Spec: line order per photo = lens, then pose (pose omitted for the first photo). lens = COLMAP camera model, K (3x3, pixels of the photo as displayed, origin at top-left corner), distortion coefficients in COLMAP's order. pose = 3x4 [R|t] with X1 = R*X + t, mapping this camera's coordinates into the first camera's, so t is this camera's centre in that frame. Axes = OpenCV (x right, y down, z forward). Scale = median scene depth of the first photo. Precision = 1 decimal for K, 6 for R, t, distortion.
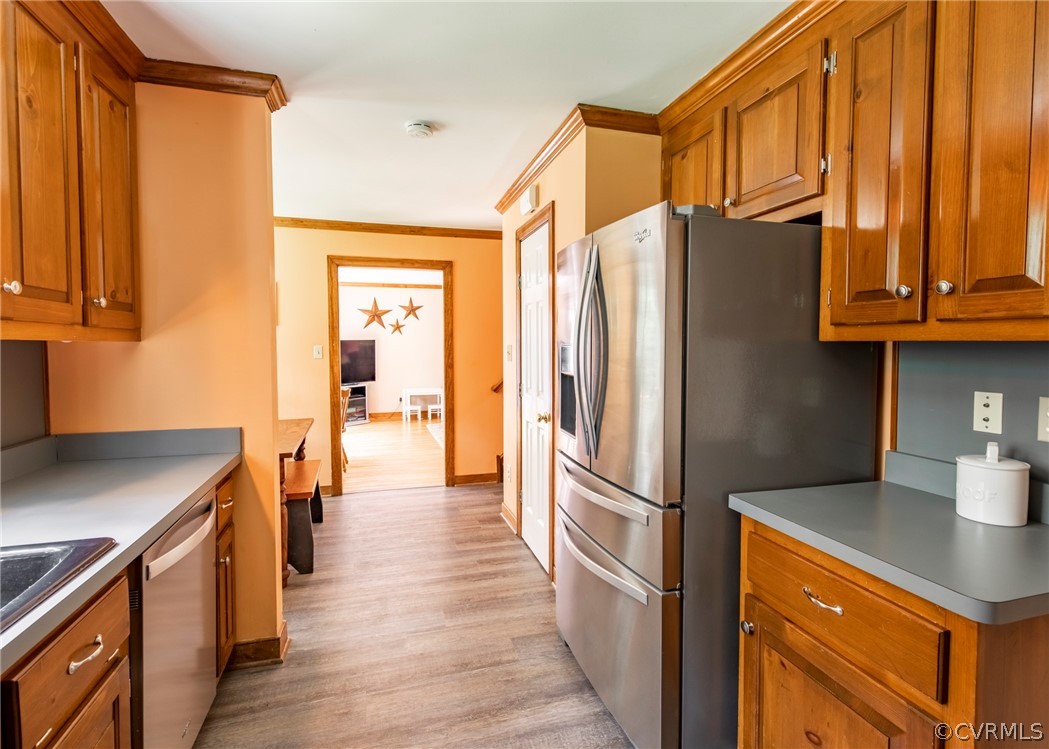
lens RADIAL K [[508.0, 0, 526.1], [0, 508.0, 365.9], [0, 0, 1]] dist [0.005480, -0.001738]
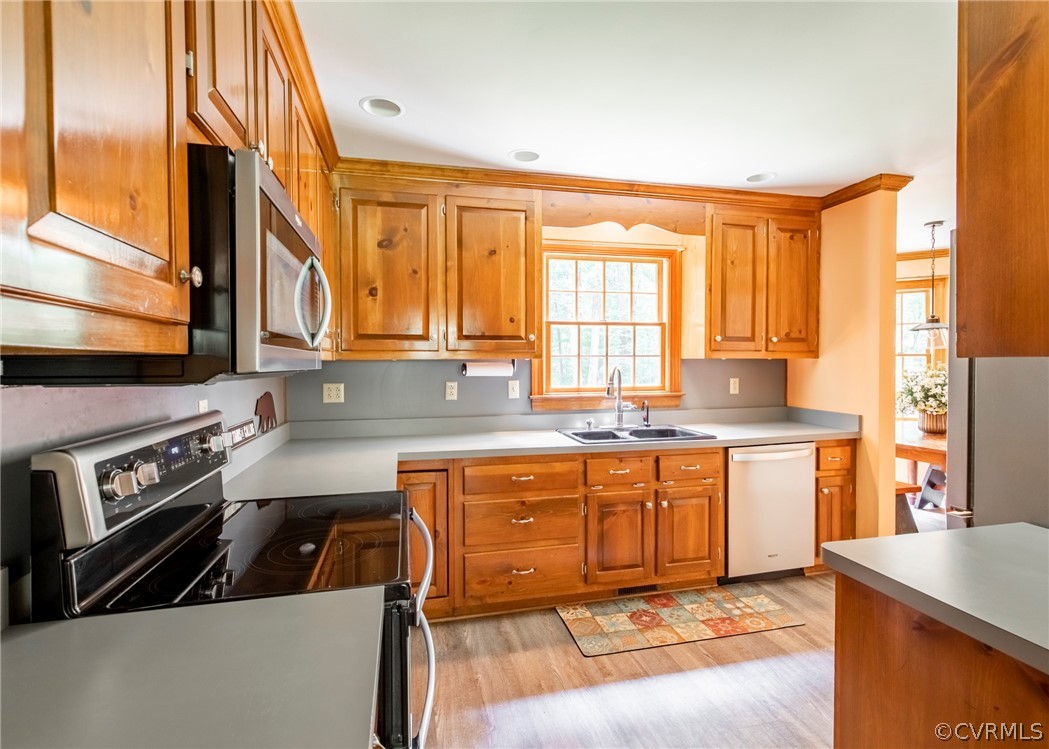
lens RADIAL K [[508.0, 0, 524.9], [0, 508.0, 371.6], [0, 0, 1]] dist [0.005480, -0.001738]
pose [[-0.042951, 0.016826, -0.998935, 0.386162], [-0.042049, 0.998942, 0.018634, 0.003123], [0.998192, 0.042804, -0.042198, 0.026884]]
